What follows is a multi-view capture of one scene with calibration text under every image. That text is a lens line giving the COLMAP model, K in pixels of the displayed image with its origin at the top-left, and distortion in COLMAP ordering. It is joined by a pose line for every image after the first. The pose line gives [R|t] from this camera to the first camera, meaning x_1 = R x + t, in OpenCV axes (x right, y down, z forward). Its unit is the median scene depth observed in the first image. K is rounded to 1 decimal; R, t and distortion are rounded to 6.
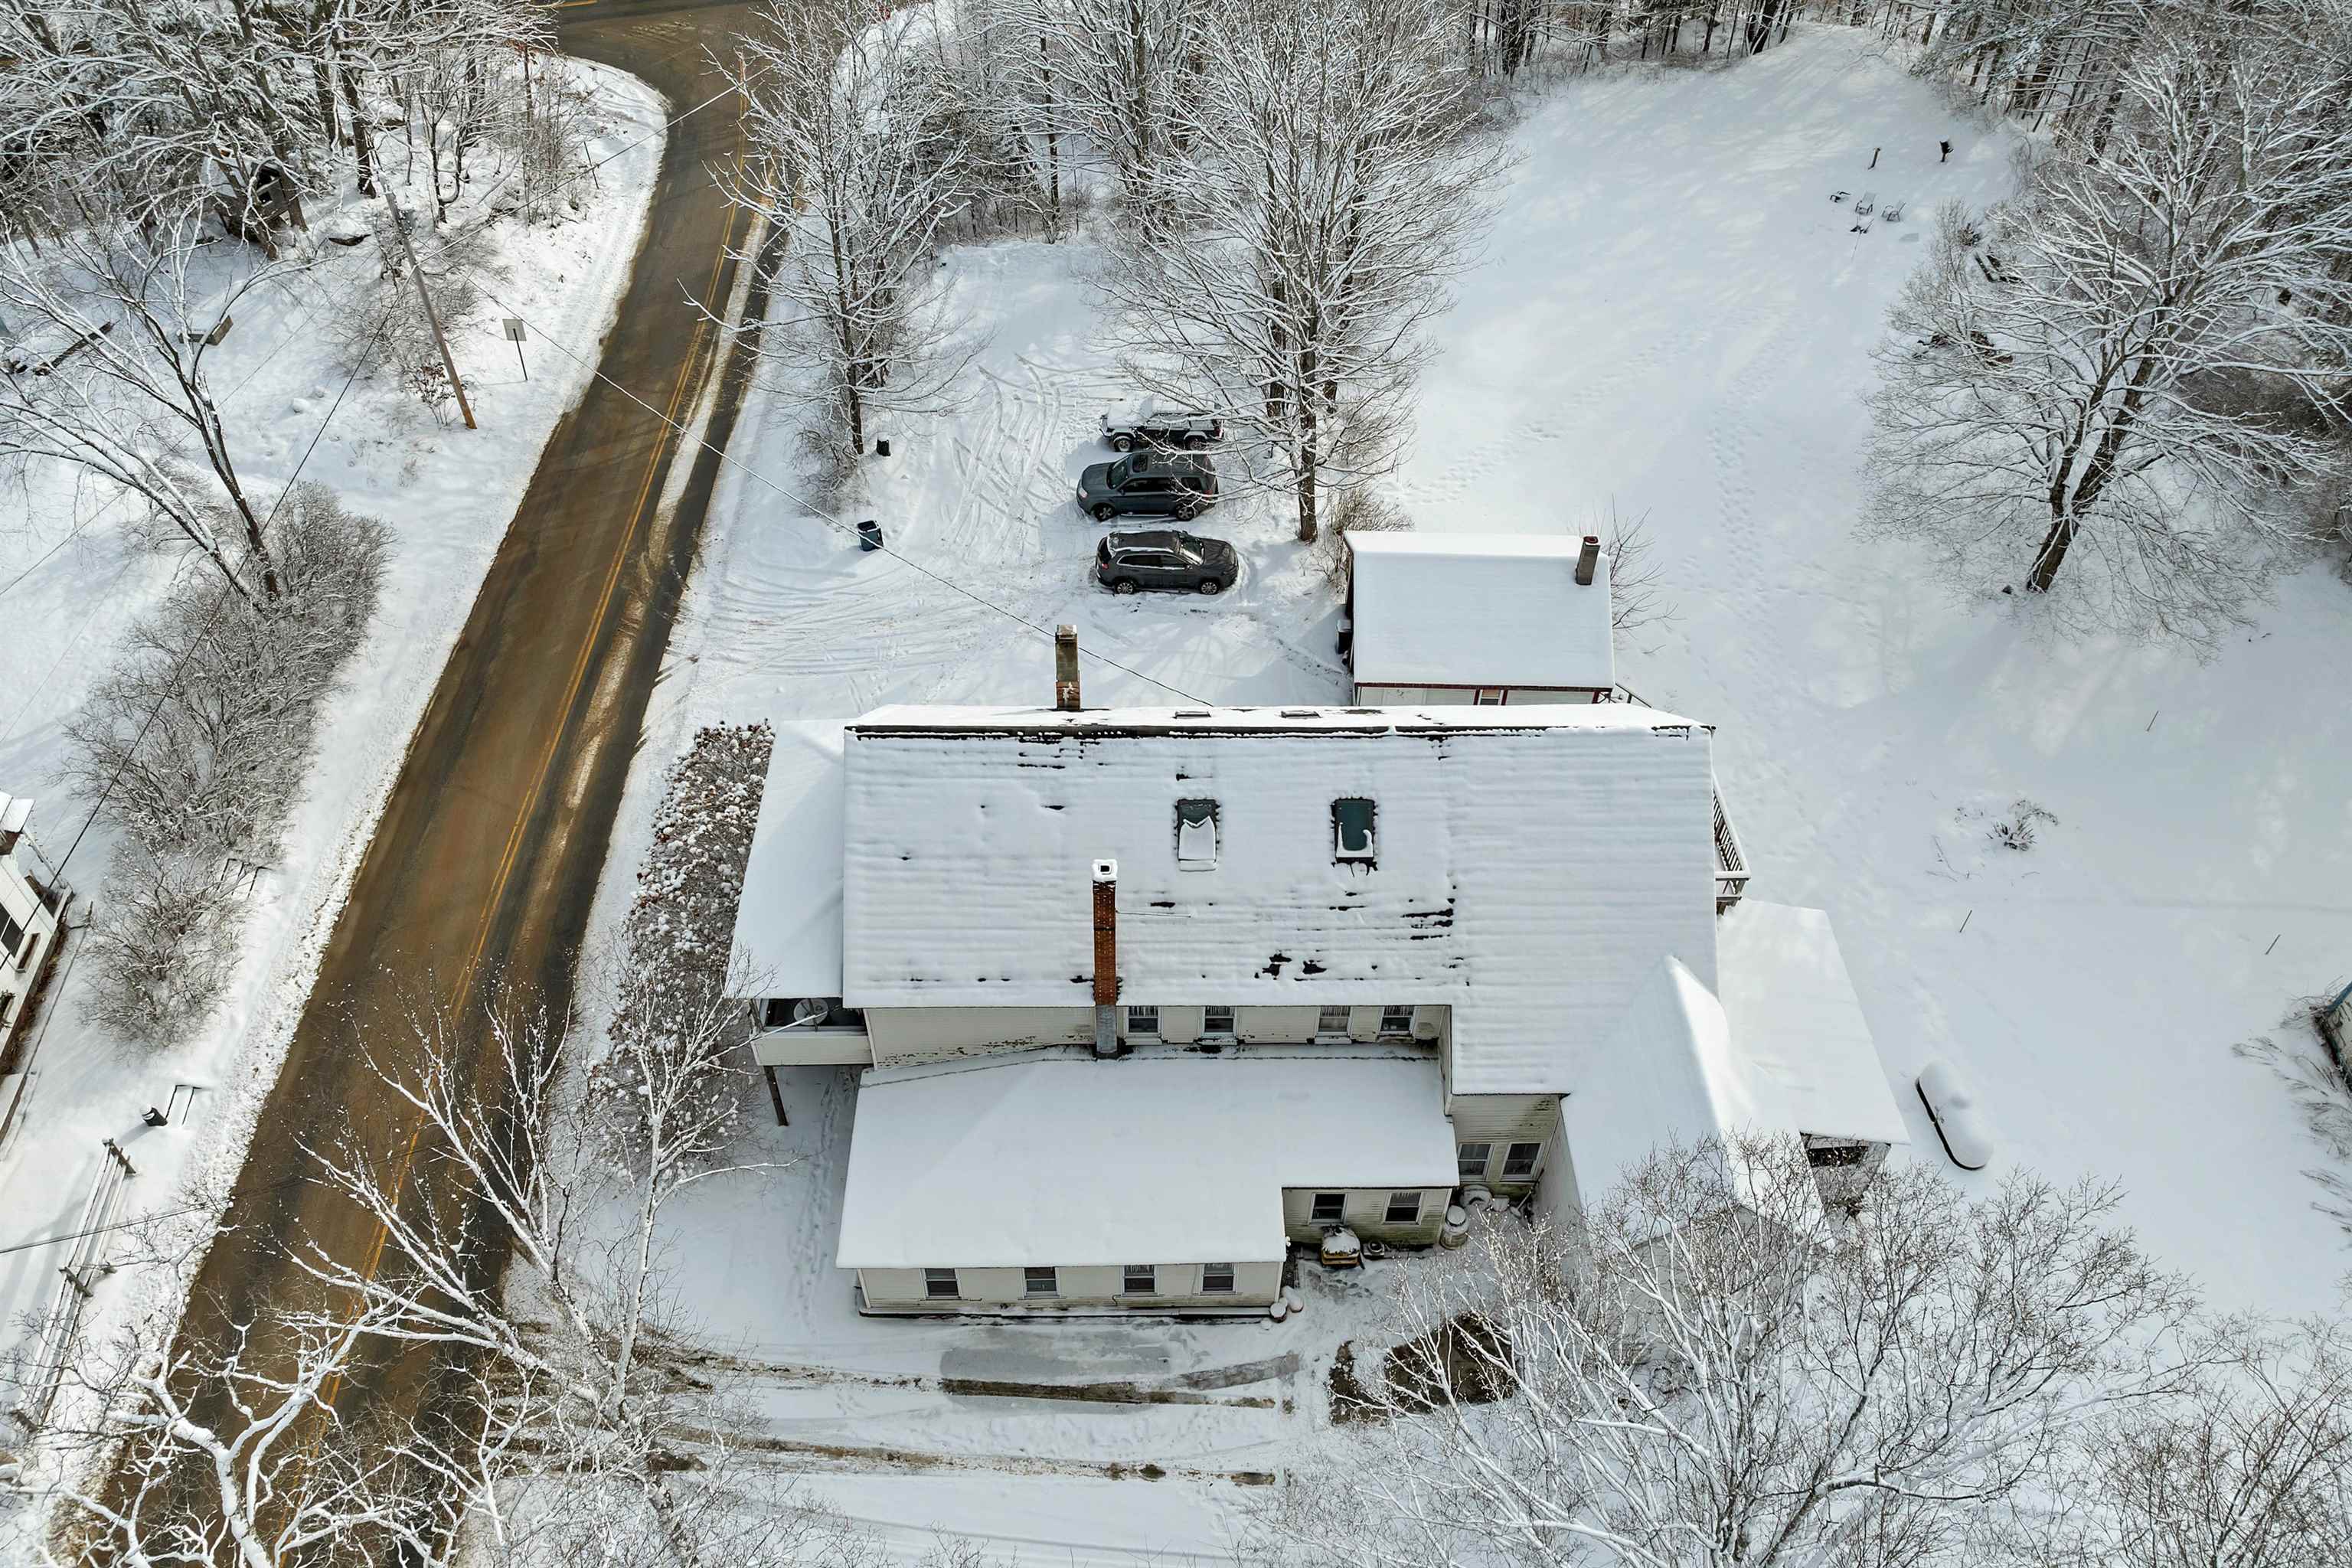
lens RADIAL K [[1733.9, 0, 1179.6], [0, 1733.9, 741.6], [0, 0, 1]] dist [-0.049433, 0.026068]
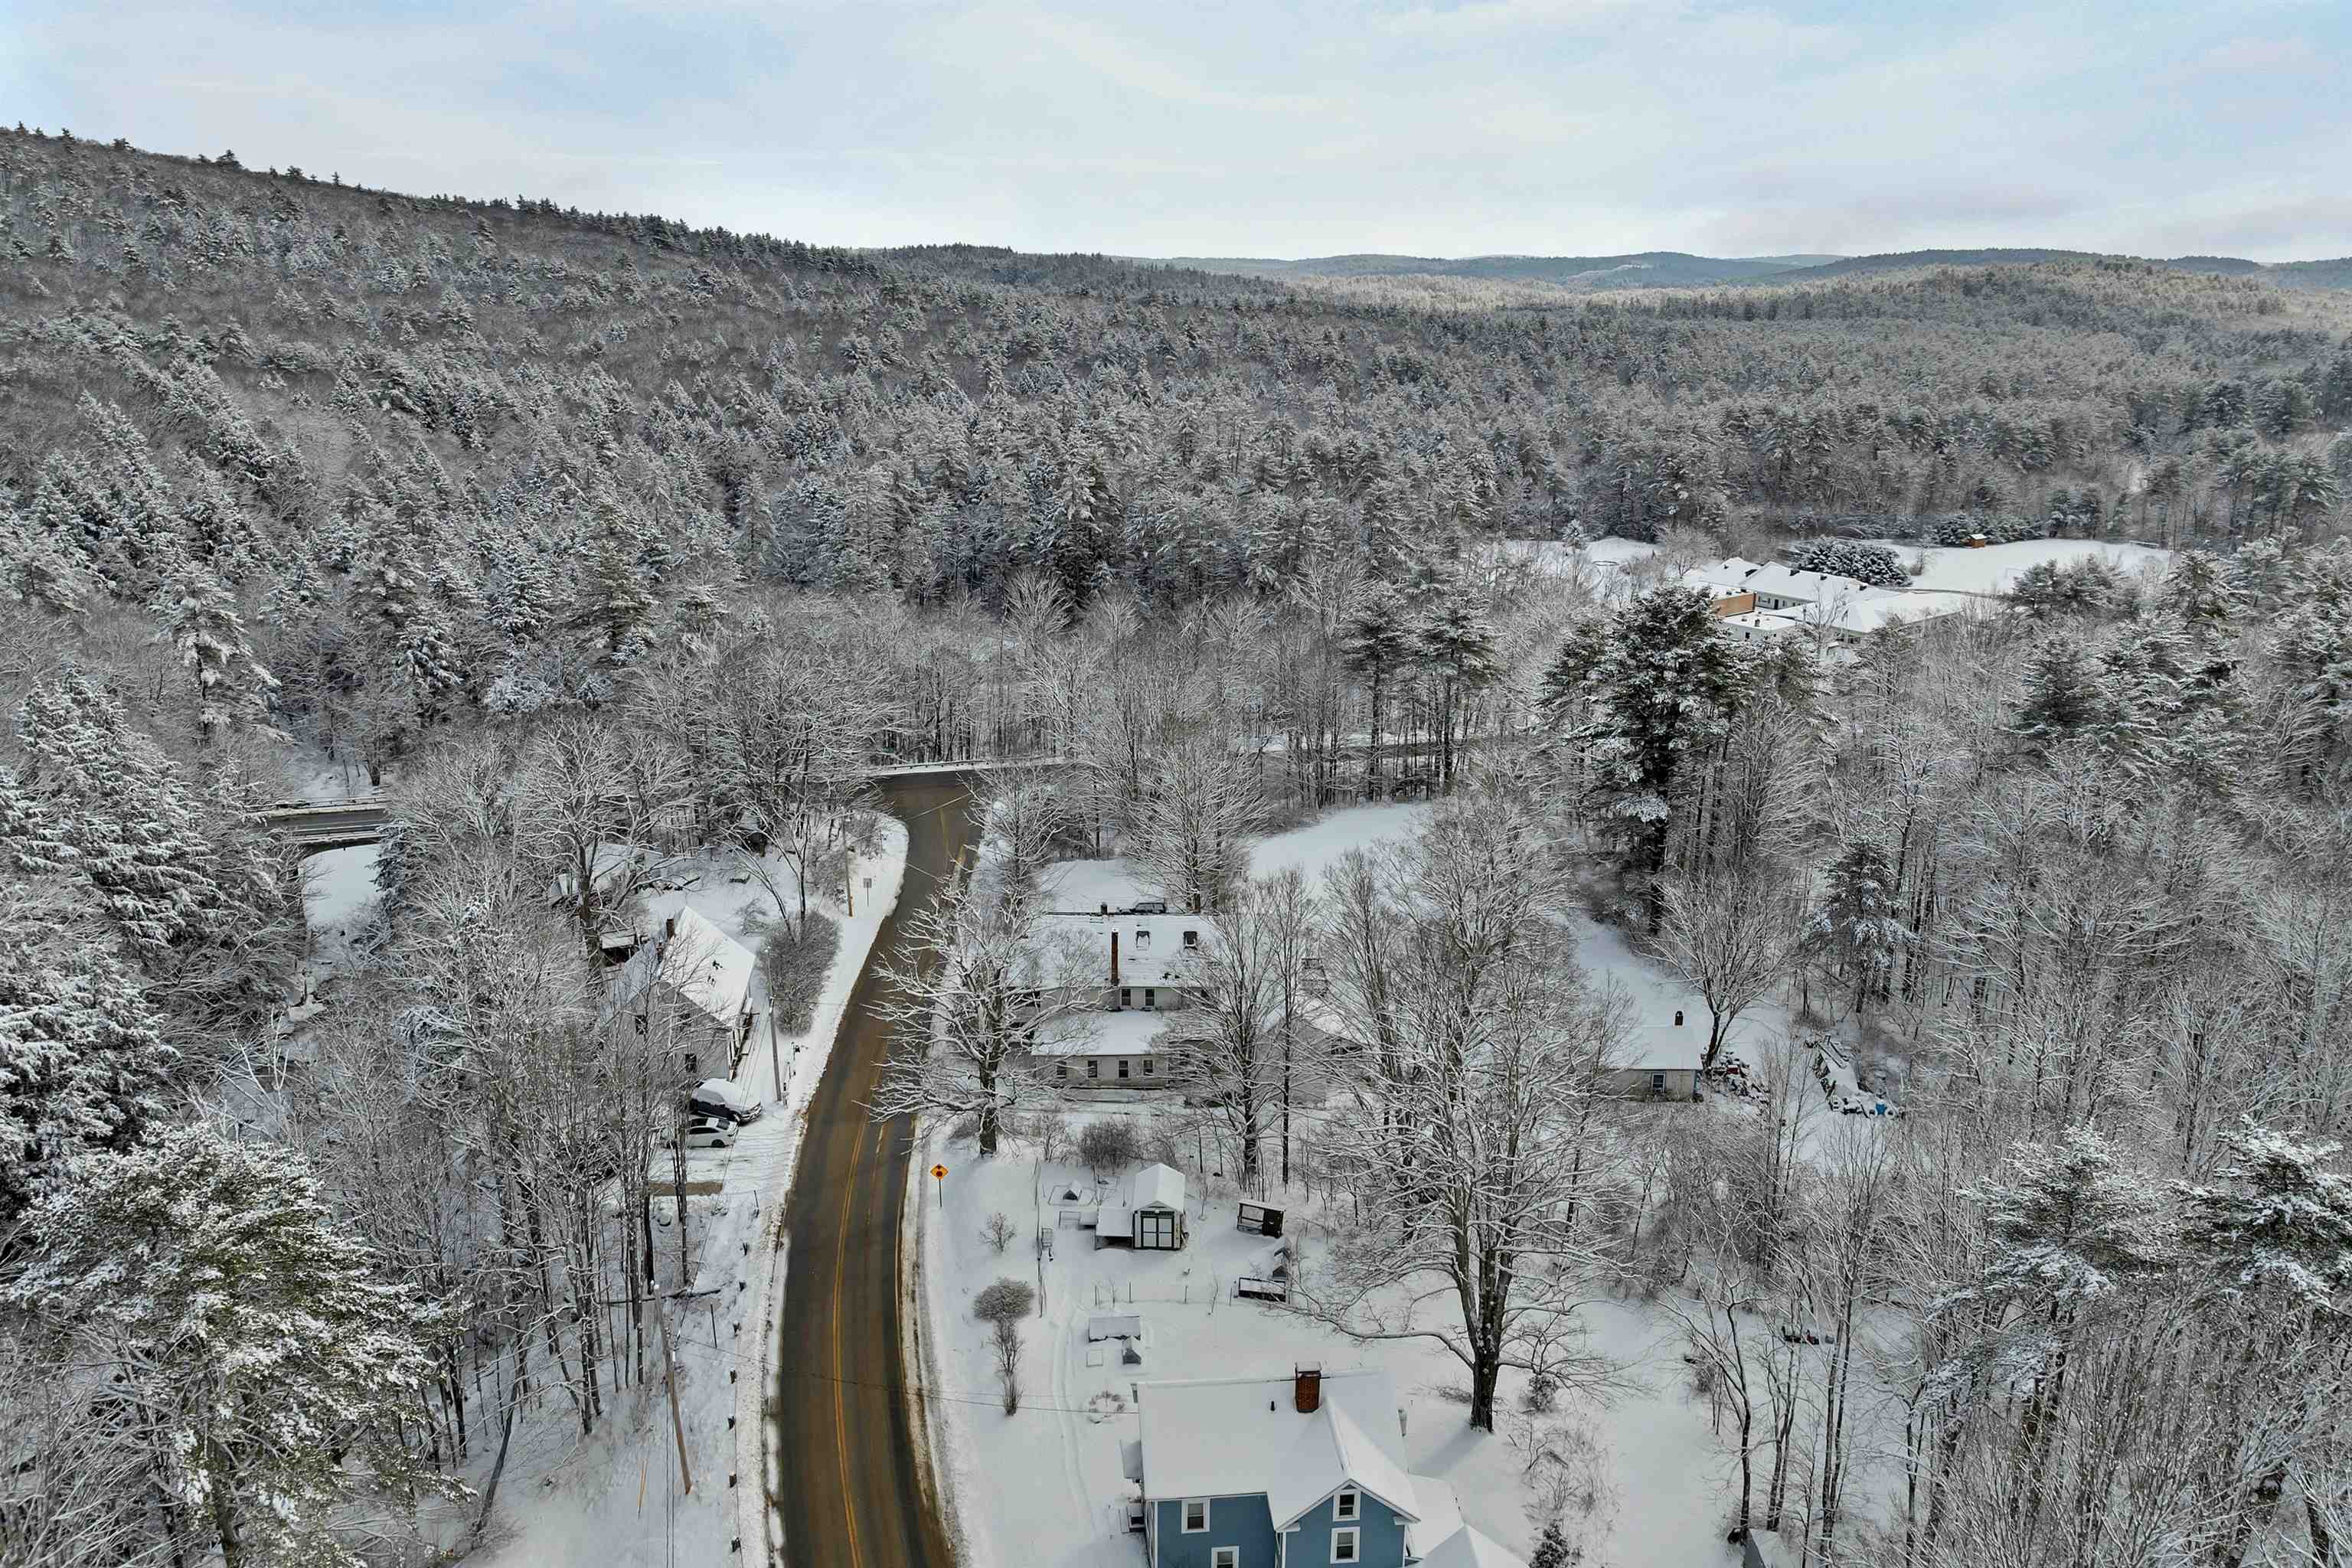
lens RADIAL K [[1733.9, 0, 1179.6], [0, 1733.9, 741.6], [0, 0, 1]] dist [-0.049433, 0.026068]
pose [[0.999840, -0.013363, -0.011902, 0.123818], [0.006054, 0.878482, -0.477737, 1.297181], [0.016839, 0.477588, 0.878422, -2.083275]]
